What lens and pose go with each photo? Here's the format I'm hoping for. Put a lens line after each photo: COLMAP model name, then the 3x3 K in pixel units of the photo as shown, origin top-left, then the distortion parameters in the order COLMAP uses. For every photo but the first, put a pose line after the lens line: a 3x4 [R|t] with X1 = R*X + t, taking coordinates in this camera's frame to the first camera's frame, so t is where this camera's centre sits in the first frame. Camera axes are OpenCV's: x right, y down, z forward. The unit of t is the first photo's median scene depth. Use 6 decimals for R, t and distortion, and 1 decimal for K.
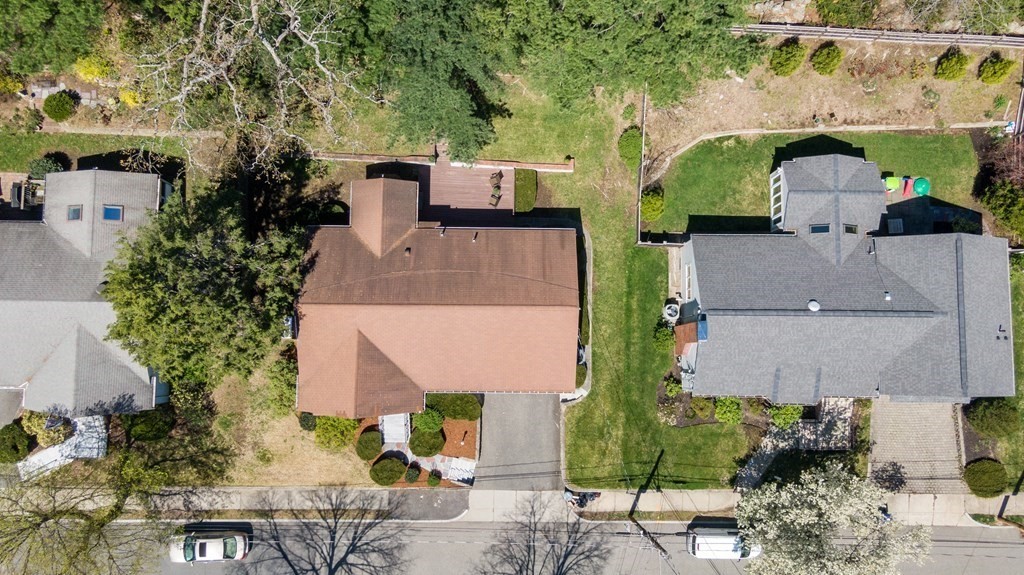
lens RADIAL K [[830.8, 0, 512.0], [0, 830.8, 287.5], [0, 0, 1]] dist [0.044706, 0.003091]
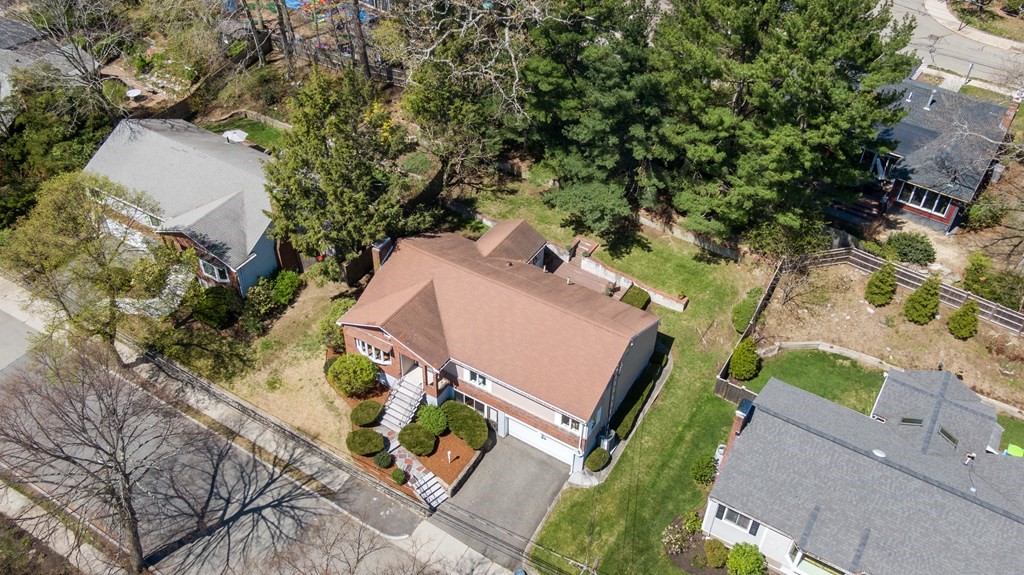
lens RADIAL K [[868.7, 0, 512.0], [0, 868.7, 287.5], [0, 0, 1]] dist [0.038421, -0.003423]
pose [[0.858059, 0.348591, -0.377119, 0.286590], [-0.512531, 0.627522, -0.586112, 0.580281], [0.032337, 0.696205, 0.717115, 0.196140]]
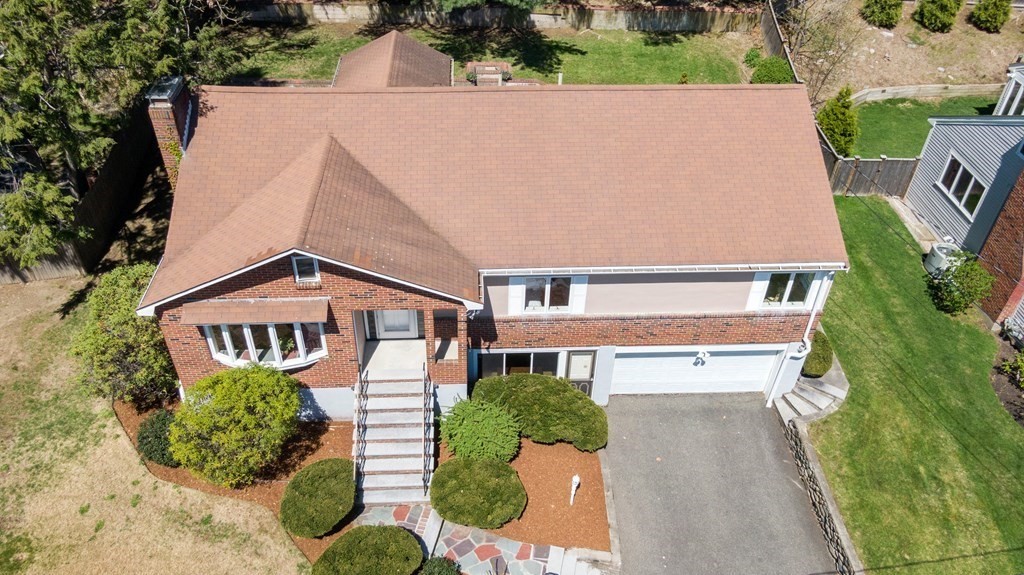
lens RADIAL K [[764.9, 0, 512.0], [0, 764.9, 287.5], [0, 0, 1]] dist [0.002369, -0.001948]
pose [[0.997708, -0.032832, 0.059176, -0.102469], [0.065278, 0.697519, -0.713587, 0.359406], [-0.017848, 0.715814, 0.698063, 0.688919]]
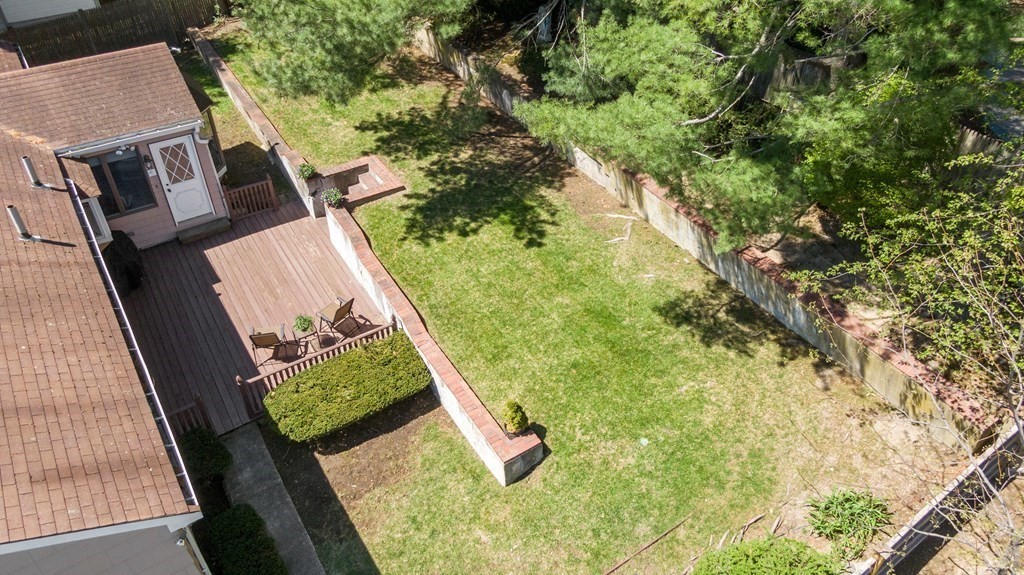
lens RADIAL K [[726.0, 0, 512.0], [0, 726.0, 287.5], [0, 0, 1]] dist [0.004095, 0.001623]
pose [[0.557042, 0.532970, -0.636904, 0.182125], [-0.827636, 0.419719, -0.372632, -0.084669], [0.068719, 0.734696, 0.674907, 0.800615]]
